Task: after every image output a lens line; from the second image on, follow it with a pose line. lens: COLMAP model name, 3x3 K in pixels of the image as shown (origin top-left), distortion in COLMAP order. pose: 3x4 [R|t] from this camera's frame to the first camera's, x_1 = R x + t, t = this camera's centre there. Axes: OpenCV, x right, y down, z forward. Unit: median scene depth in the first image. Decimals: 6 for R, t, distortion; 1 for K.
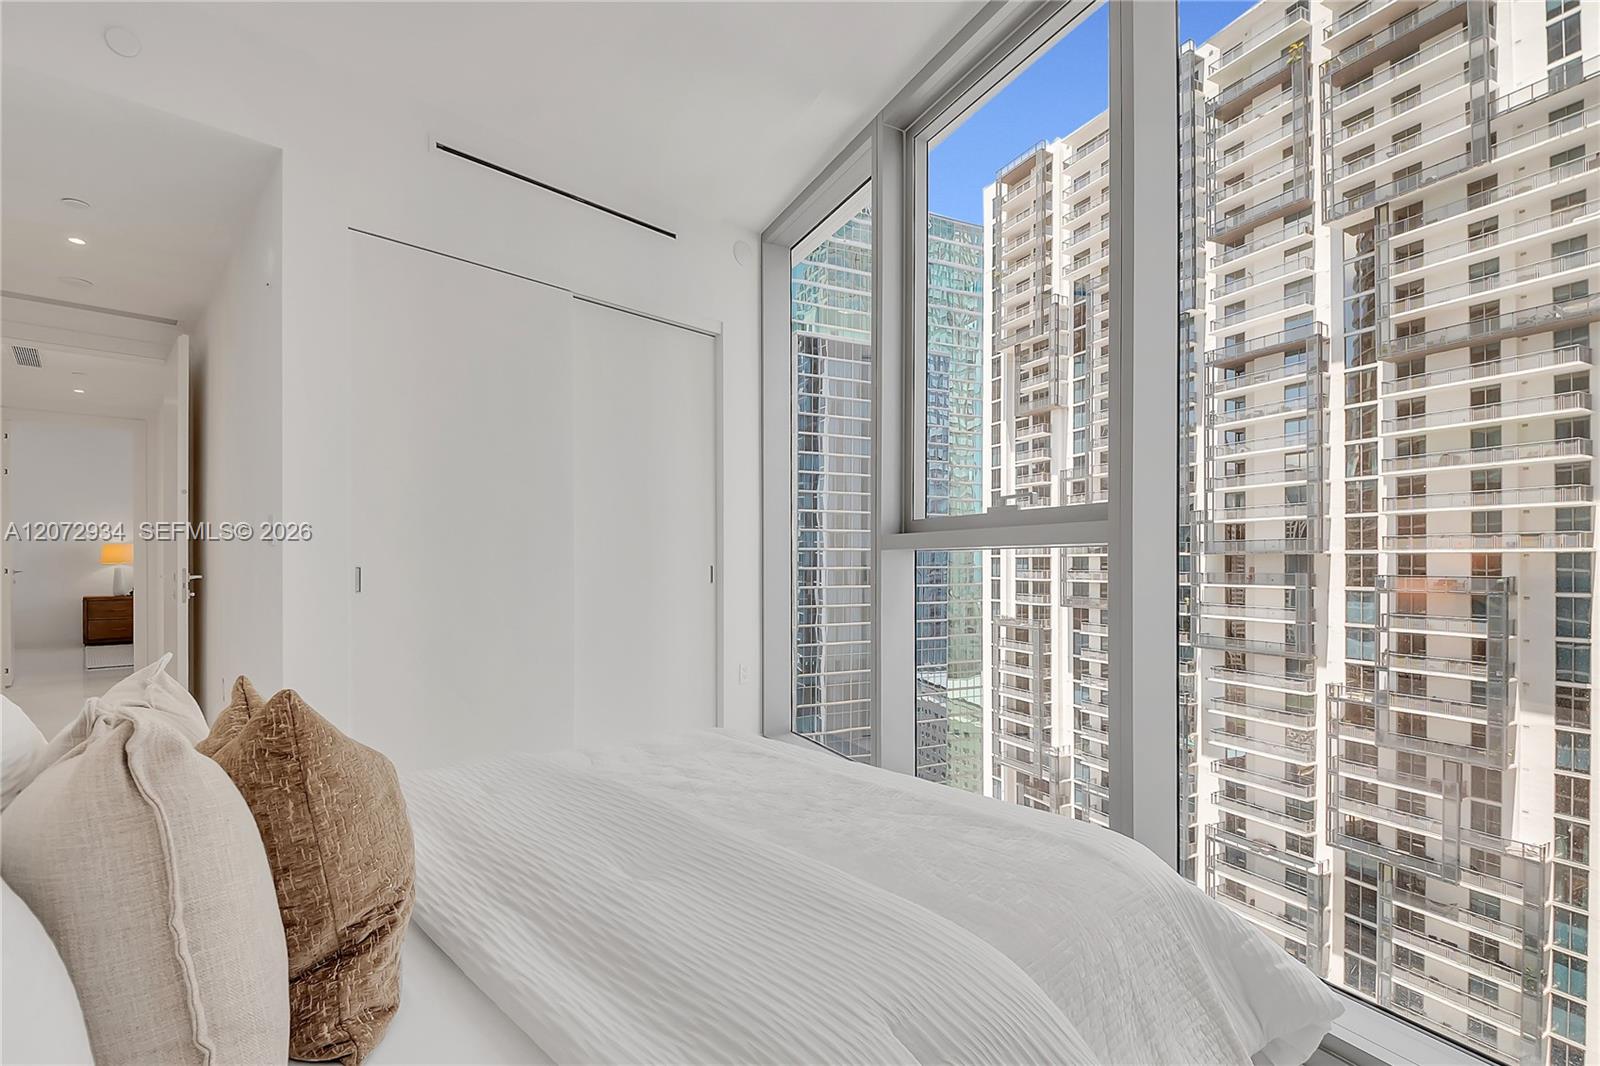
lens RADIAL K [[731.8, 0, 777.7], [0, 731.8, 562.5], [0, 0, 1]] dist [-0.000503, -0.008268]
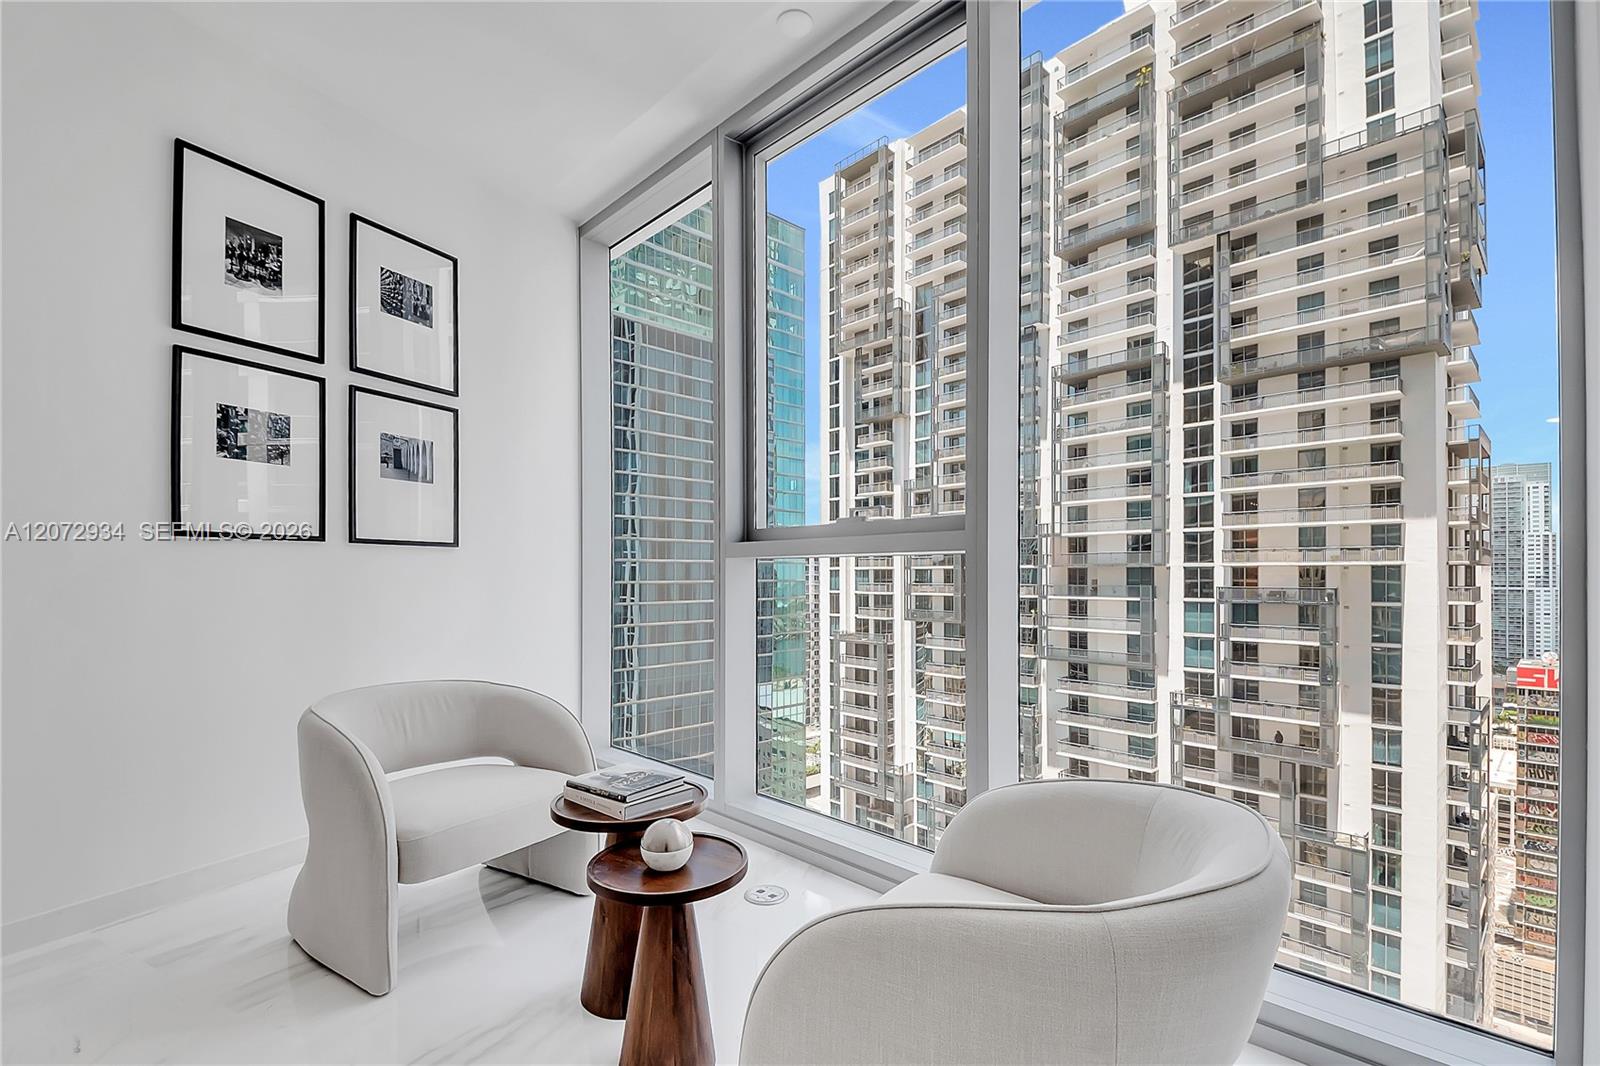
lens RADIAL K [[724.0, 0, 795.0], [0, 724.0, 572.4], [0, 0, 1]] dist [0.033100, -0.029969]
pose [[0.947657, 0.000234, 0.319290, -0.080857], [0.001126, 0.999991, -0.004075, 0.000177], [-0.319288, 0.004221, 0.947648, 0.184352]]
